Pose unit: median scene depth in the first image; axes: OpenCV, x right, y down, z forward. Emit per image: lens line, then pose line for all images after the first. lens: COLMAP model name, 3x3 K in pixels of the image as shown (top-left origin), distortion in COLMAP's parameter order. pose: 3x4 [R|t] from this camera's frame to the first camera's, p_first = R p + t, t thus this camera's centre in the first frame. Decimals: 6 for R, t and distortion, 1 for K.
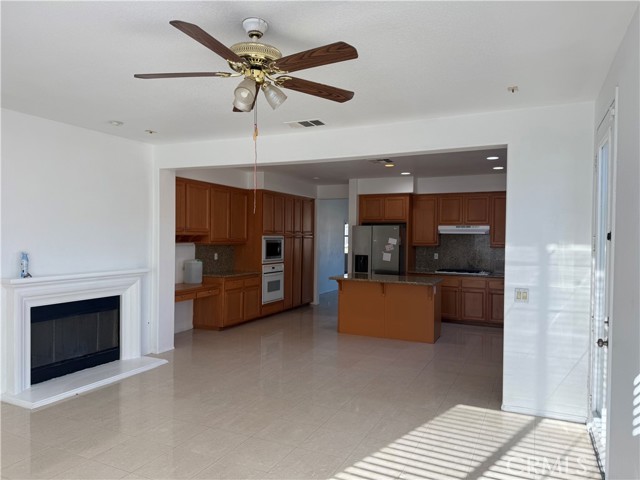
lens RADIAL K [[451.8, 0, 320.0], [0, 451.8, 240.0], [0, 0, 1]] dist [0.114834, -0.153124]
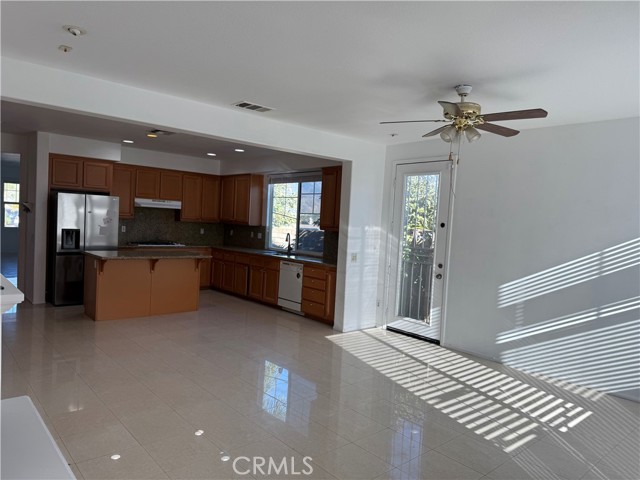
lens RADIAL K [[451.8, 0, 320.0], [0, 451.8, 240.0], [0, 0, 1]] dist [0.114834, -0.153124]
pose [[0.385869, -0.031980, 0.921999, -0.572471], [-0.040327, 0.997859, 0.051489, -0.009647], [-0.921672, -0.057050, 0.383753, 0.277257]]
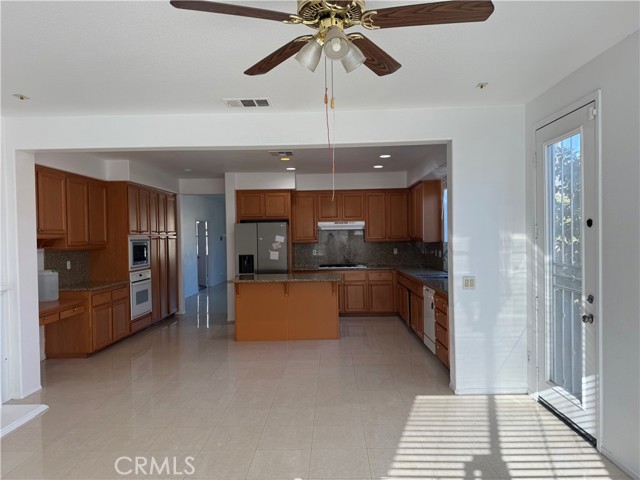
lens RADIAL K [[451.8, 0, 320.0], [0, 451.8, 240.0], [0, 0, 1]] dist [0.114834, -0.153124]
pose [[0.911972, -0.032735, 0.408945, -0.166104], [0.032729, 0.999440, 0.007016, 0.001291], [-0.408946, 0.006986, 0.912532, 0.095017]]
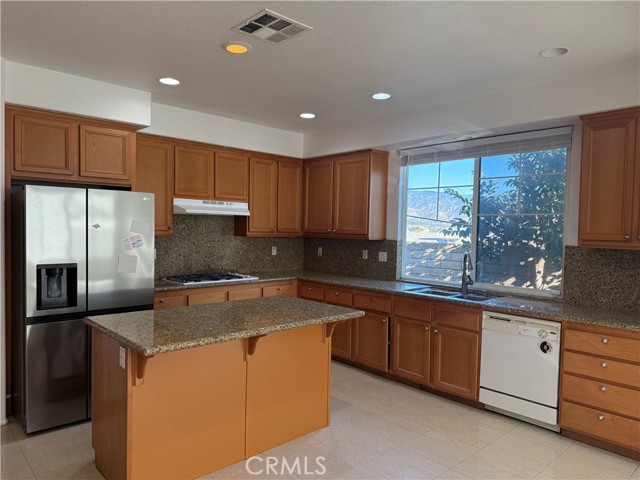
lens RADIAL K [[451.8, 0, 320.0], [0, 451.8, 240.0], [0, 0, 1]] dist [0.114834, -0.153124]
pose [[0.371193, -0.032579, 0.927984, -0.208061], [-0.006029, 0.999279, 0.037494, -0.003780], [-0.928536, -0.019513, 0.370729, 0.720552]]
